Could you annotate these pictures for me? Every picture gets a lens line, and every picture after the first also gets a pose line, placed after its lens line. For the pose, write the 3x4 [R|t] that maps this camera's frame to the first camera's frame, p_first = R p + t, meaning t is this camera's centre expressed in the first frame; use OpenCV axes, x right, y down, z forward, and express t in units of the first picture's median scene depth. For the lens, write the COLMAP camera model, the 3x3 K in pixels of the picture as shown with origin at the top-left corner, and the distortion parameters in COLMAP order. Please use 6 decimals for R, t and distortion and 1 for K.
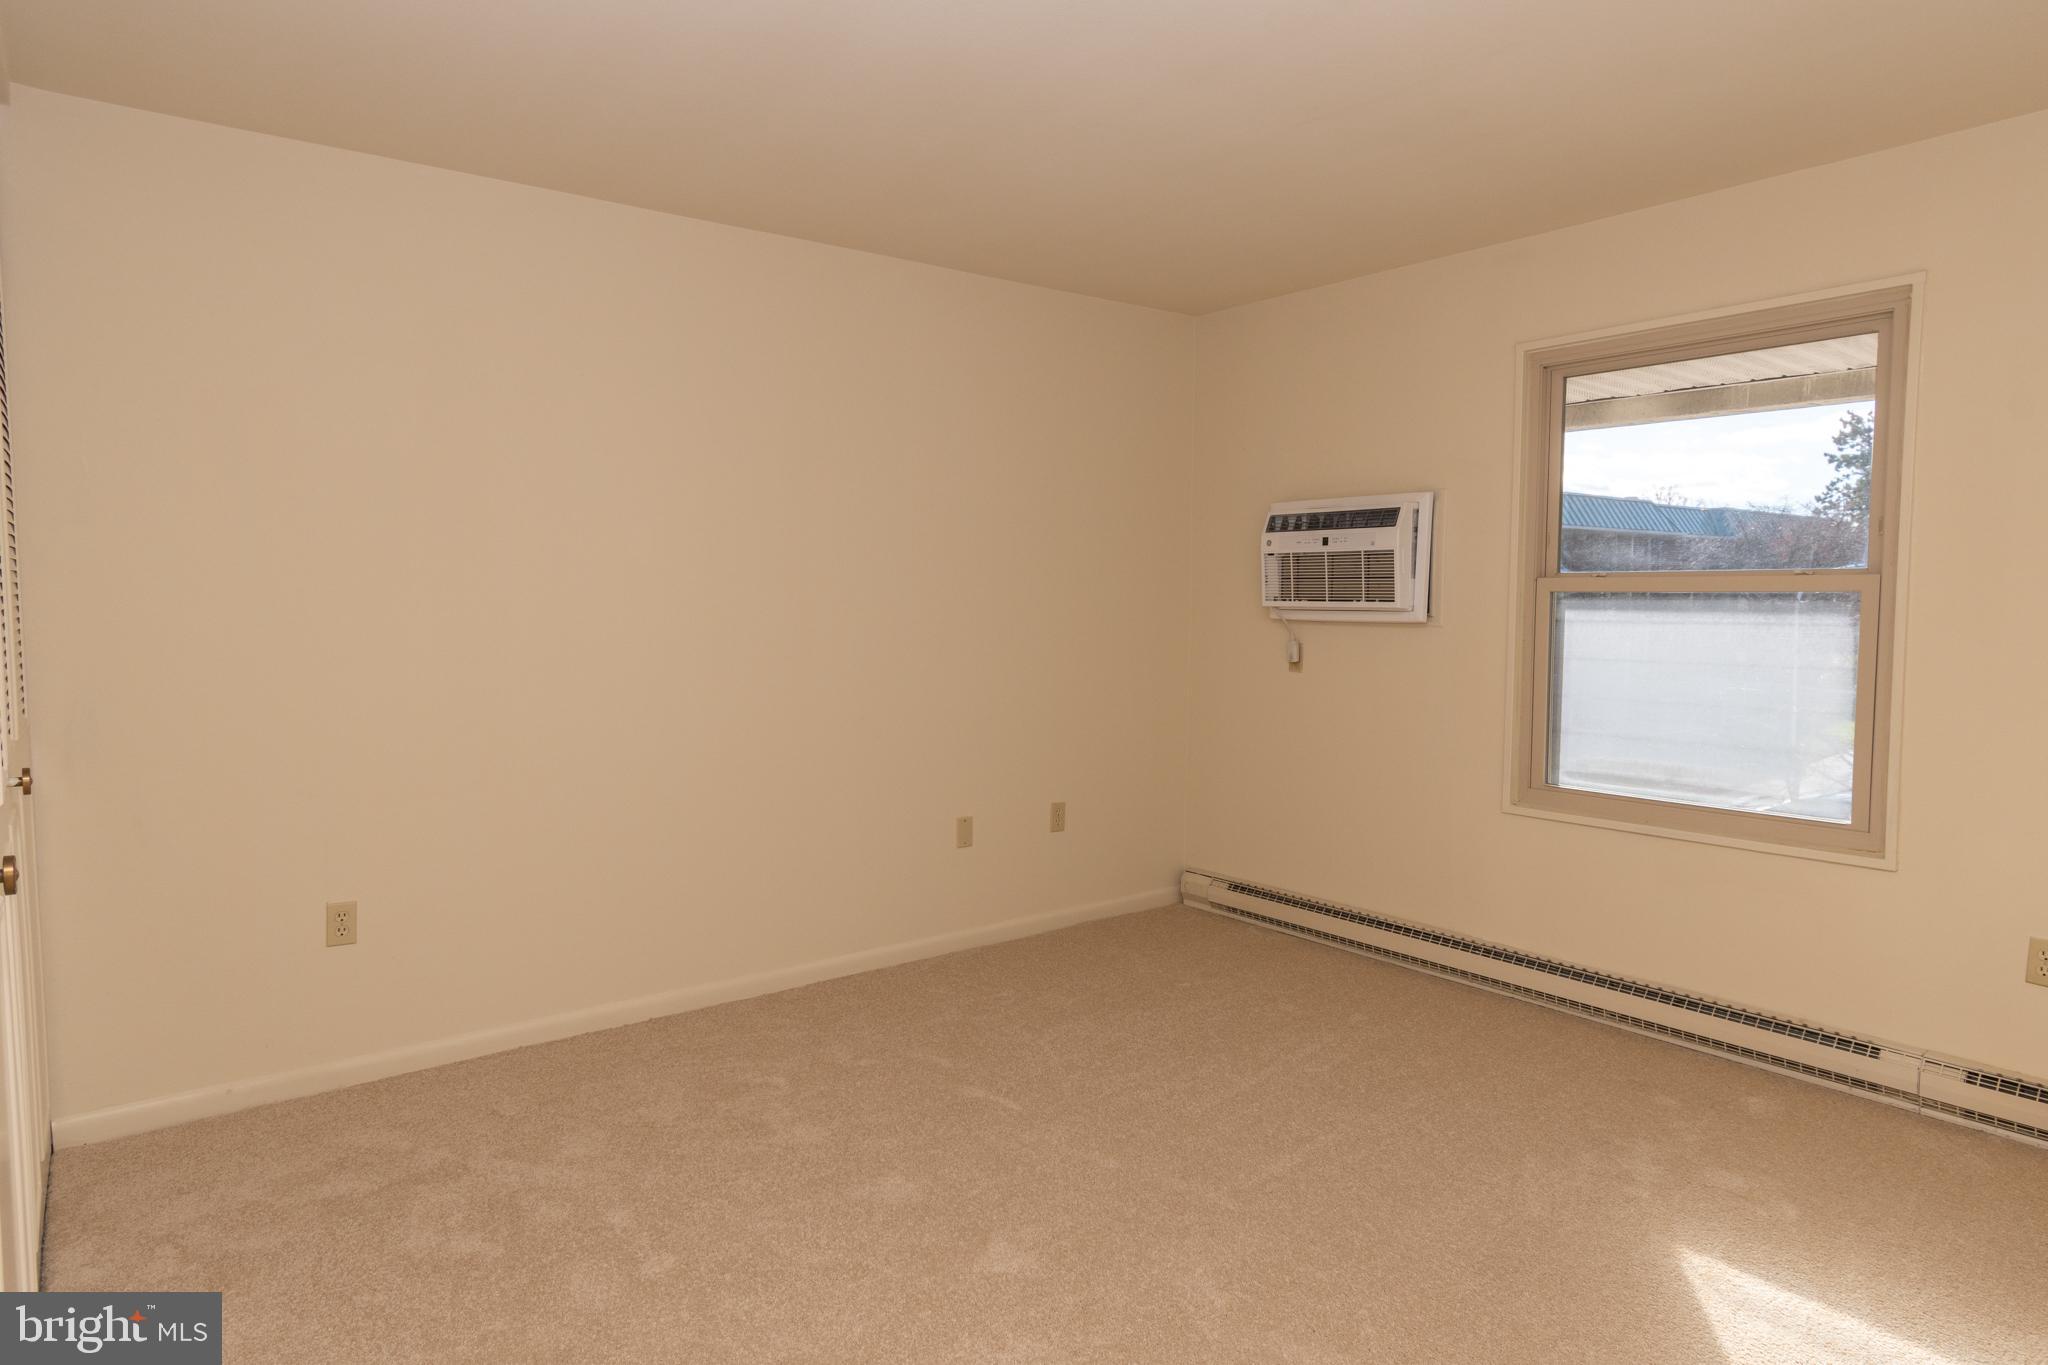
lens RADIAL K [[1254.9, 0, 1024.2], [0, 1254.9, 683.6], [0, 0, 1]] dist [0.001673, -0.000038]
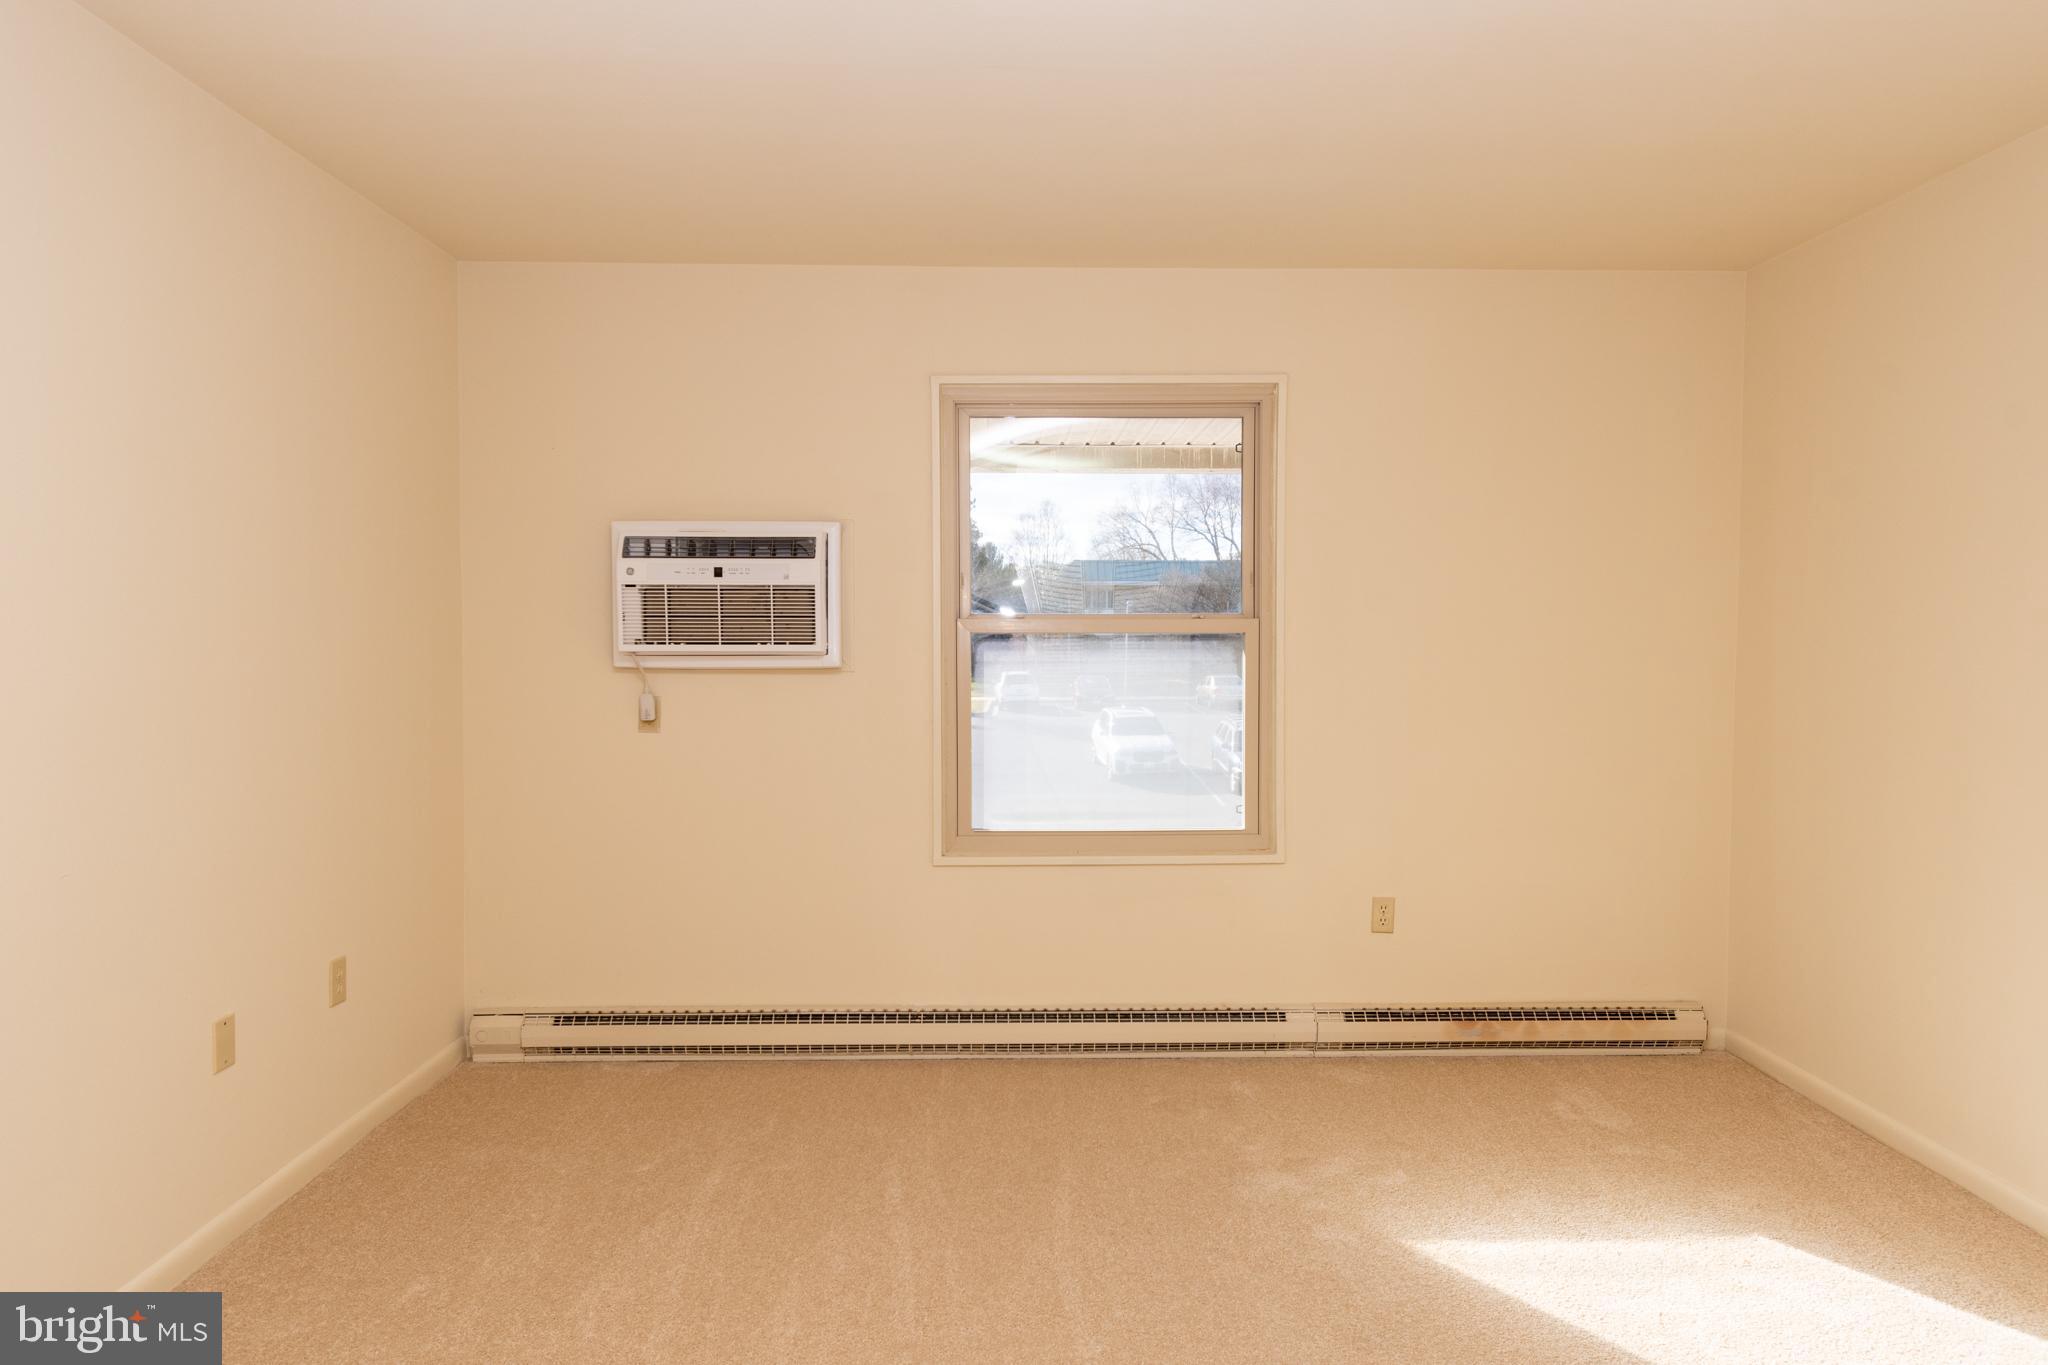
lens RADIAL K [[1204.7, 0, 1023.1], [0, 1204.7, 677.6], [0, 0, 1]] dist [0.000727, -0.001243]
pose [[0.583669, -0.031194, 0.811392, -0.301667], [0.058500, 0.998281, -0.003703, -0.030722], [-0.809881, 0.049627, 0.584491, 0.394734]]
